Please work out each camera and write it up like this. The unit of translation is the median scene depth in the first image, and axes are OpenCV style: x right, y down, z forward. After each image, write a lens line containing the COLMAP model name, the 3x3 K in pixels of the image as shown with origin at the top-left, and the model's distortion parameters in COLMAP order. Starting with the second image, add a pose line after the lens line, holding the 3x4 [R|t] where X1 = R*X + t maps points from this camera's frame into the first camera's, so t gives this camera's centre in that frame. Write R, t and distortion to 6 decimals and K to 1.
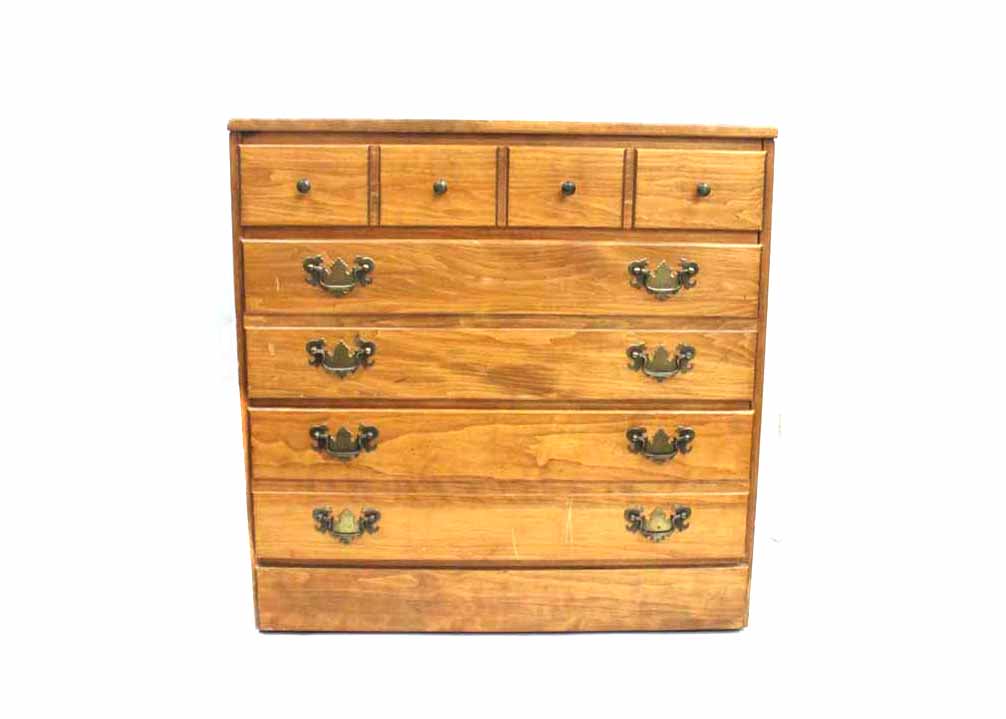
lens RADIAL K [[1104.6, 0, 503.0], [0, 1104.6, 359.5], [0, 0, 1]] dist [-0.017276, -0.007723]
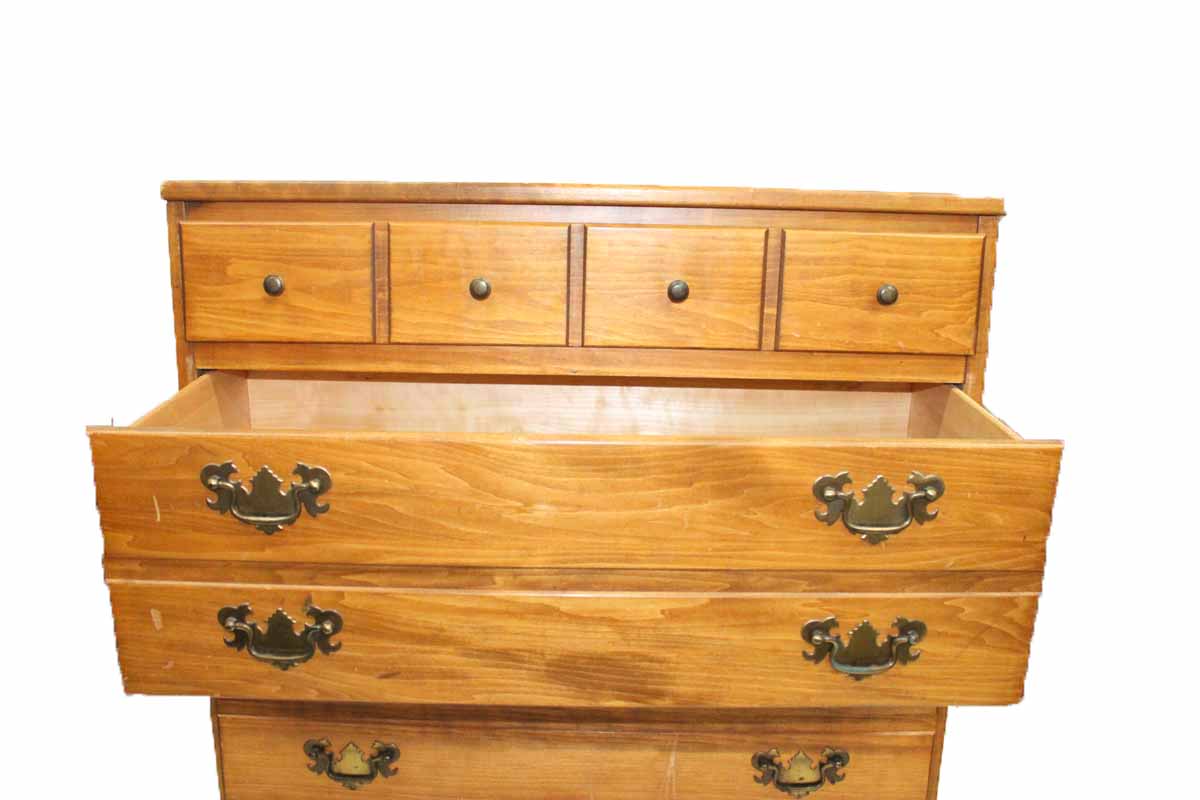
lens RADIAL K [[990.5, 0, 565.7], [0, 990.5, 399.8], [0, 0, 1]] dist [-0.060464, 0.001319]
pose [[0.999893, 0.004072, -0.014018, 0.001708], [-0.003563, 0.999340, 0.036138, -0.111578], [0.014156, -0.036084, 0.999248, 0.418282]]
